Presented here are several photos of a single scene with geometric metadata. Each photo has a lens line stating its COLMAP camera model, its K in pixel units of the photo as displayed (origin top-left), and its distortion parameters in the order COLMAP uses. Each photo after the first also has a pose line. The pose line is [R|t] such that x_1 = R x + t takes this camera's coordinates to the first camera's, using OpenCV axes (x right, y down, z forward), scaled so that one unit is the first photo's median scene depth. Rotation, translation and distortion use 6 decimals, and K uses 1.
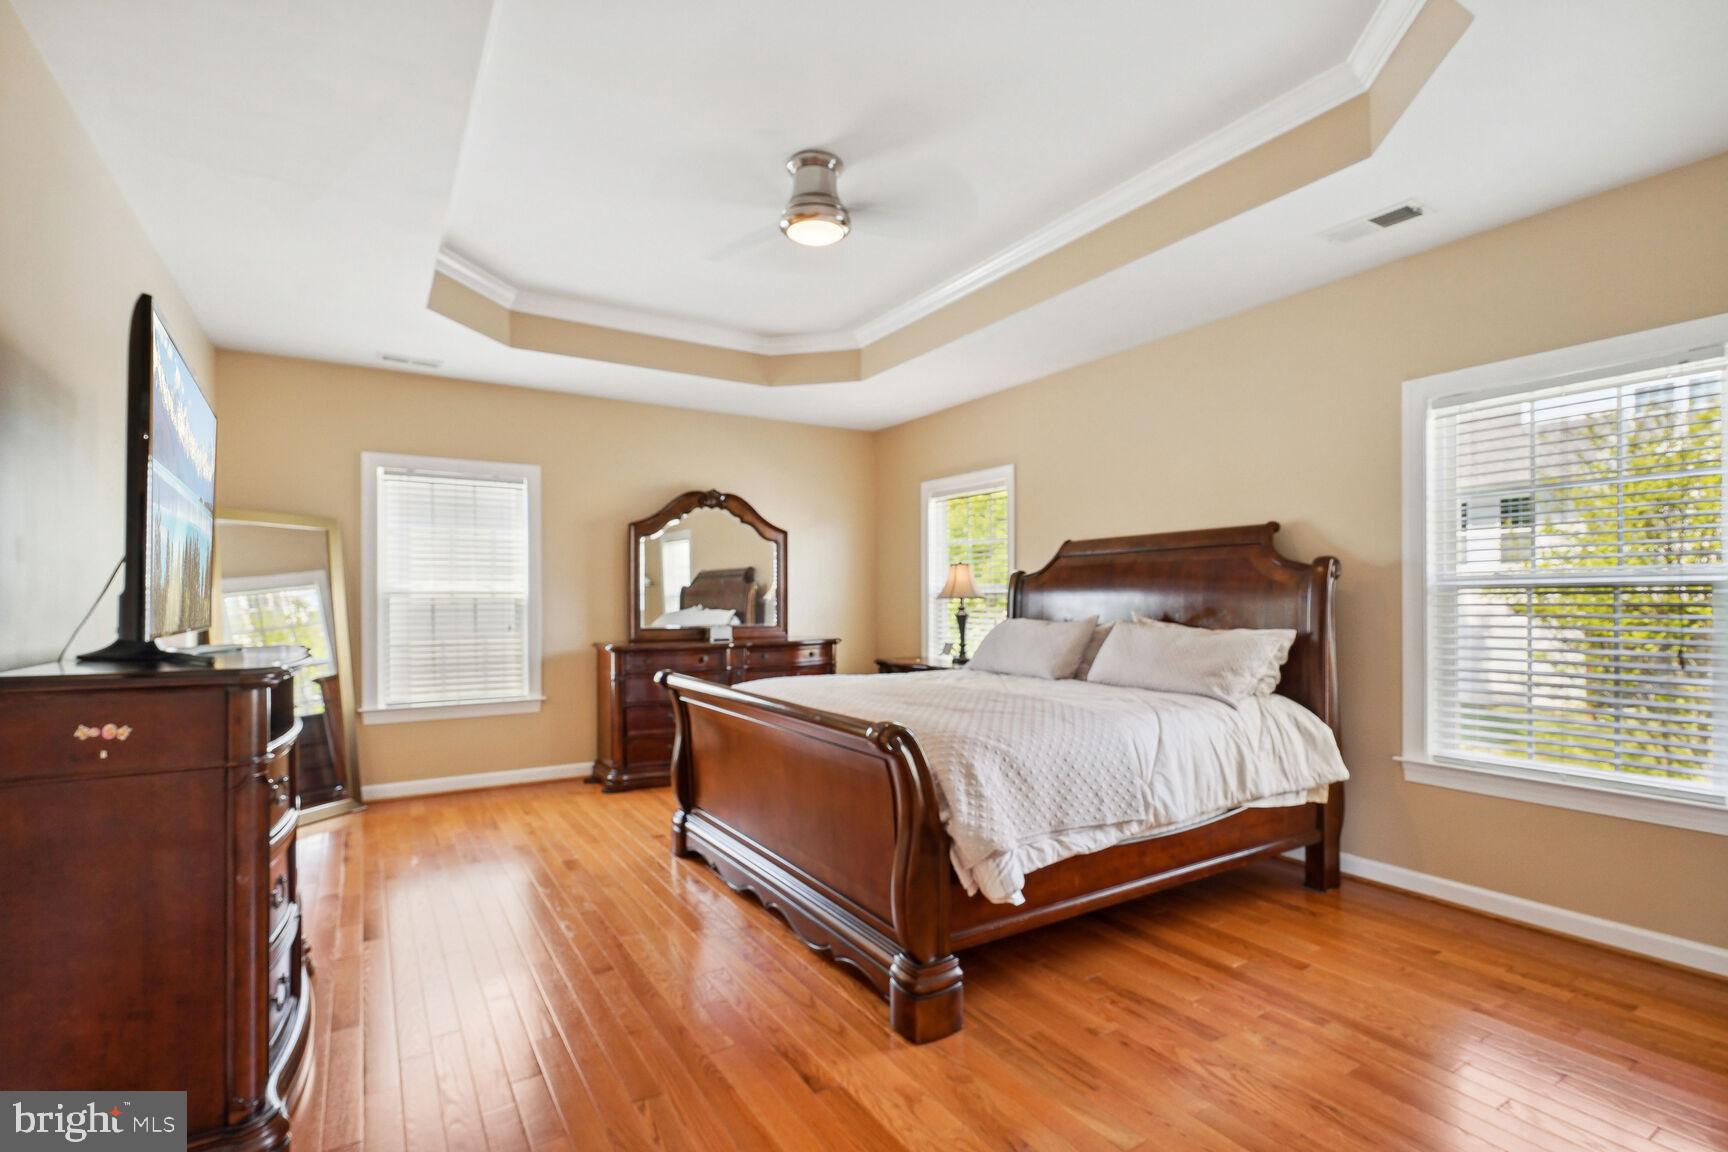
lens RADIAL K [[780.5, 0, 858.3], [0, 780.5, 581.6], [0, 0, 1]] dist [-0.001869, 0.000085]
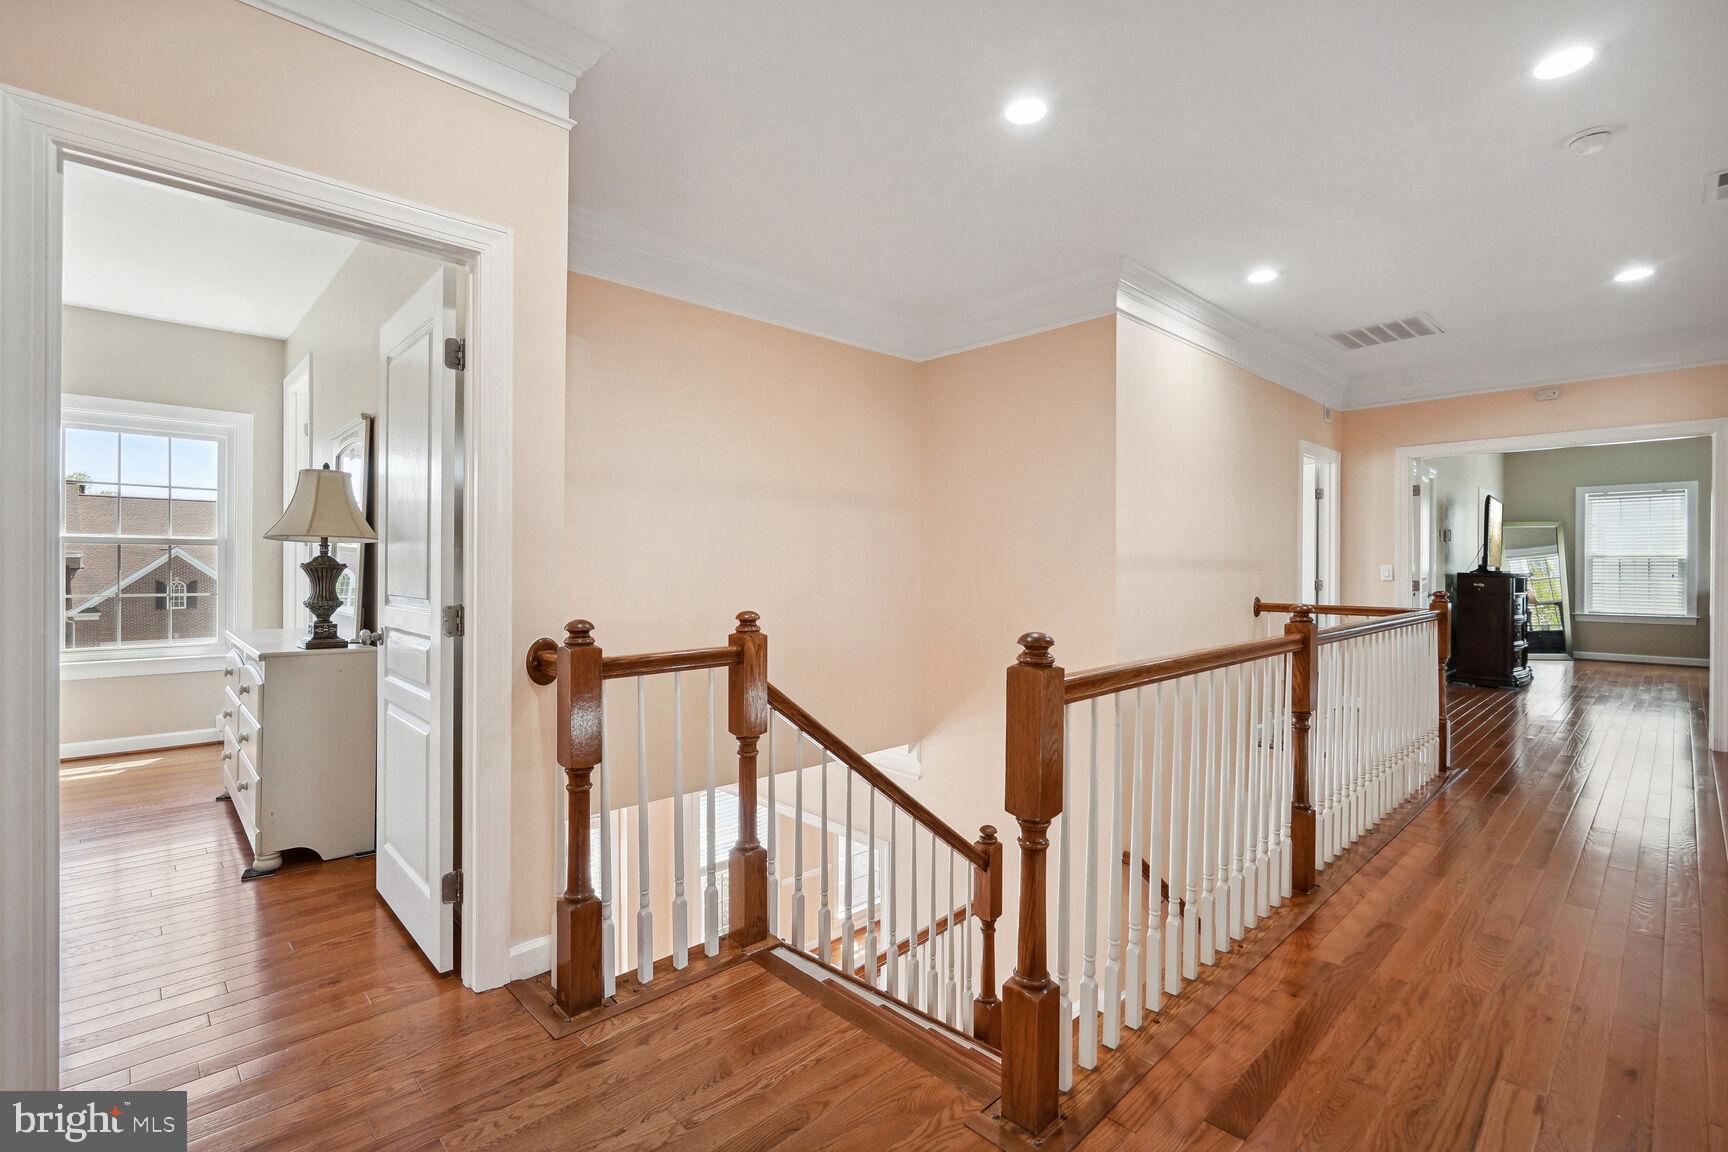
lens RADIAL K [[780.5, 0, 858.3], [0, 780.5, 581.6], [0, 0, 1]] dist [-0.001869, 0.000085]
pose [[0.182691, 0.028068, -0.982770, 1.201803], [0.018604, 0.999315, 0.031999, -0.020124], [0.982994, -0.024130, 0.182043, -1.431237]]
